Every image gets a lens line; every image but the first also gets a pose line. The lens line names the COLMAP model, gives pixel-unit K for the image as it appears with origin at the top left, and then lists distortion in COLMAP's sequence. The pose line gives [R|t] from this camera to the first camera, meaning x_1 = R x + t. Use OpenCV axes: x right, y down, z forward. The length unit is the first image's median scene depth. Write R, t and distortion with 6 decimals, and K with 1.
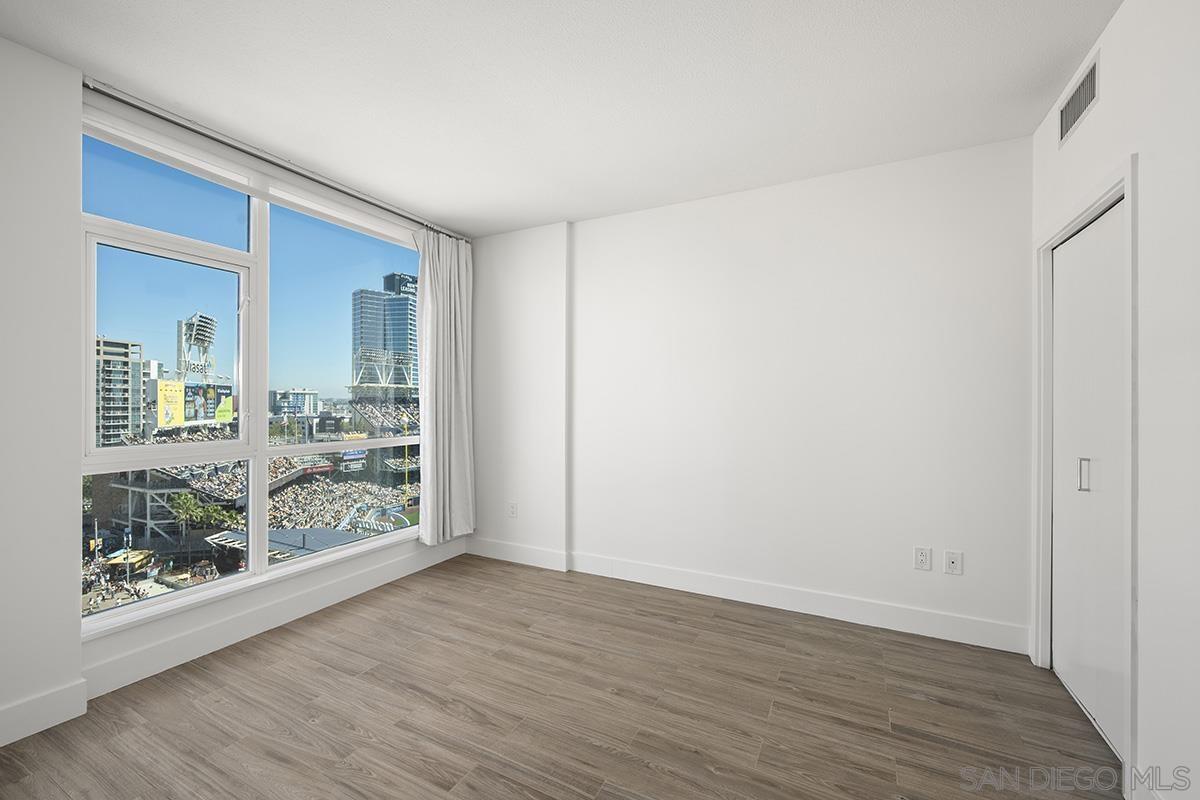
lens RADIAL K [[506.4, 0, 608.6], [0, 506.4, 404.8], [0, 0, 1]] dist [0.010571, 0.000054]
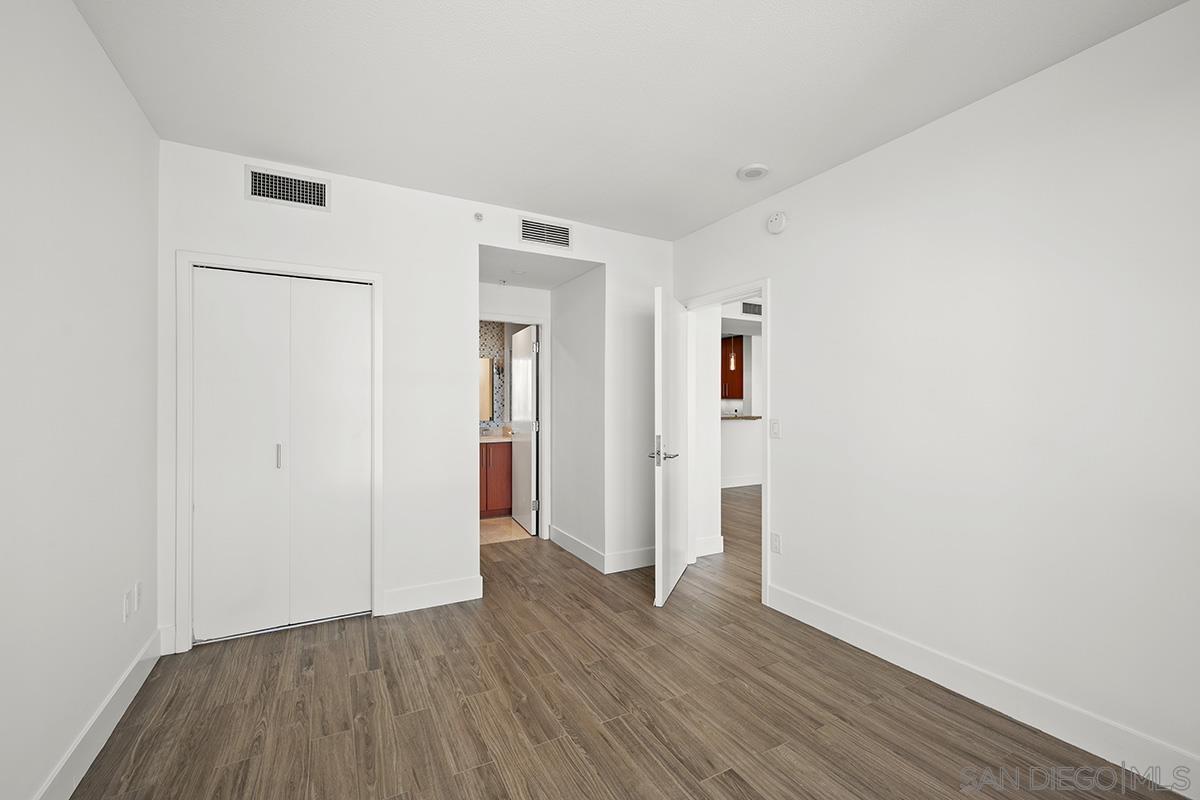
lens RADIAL K [[506.4, 0, 602.4], [0, 506.4, 397.2], [0, 0, 1]] dist [0.010571, 0.000054]
pose [[-0.828287, 0.003311, 0.560294, -1.293730], [0.004657, 0.999989, 0.000975, -0.040982], [-0.560284, 0.003417, -0.828293, 3.806335]]
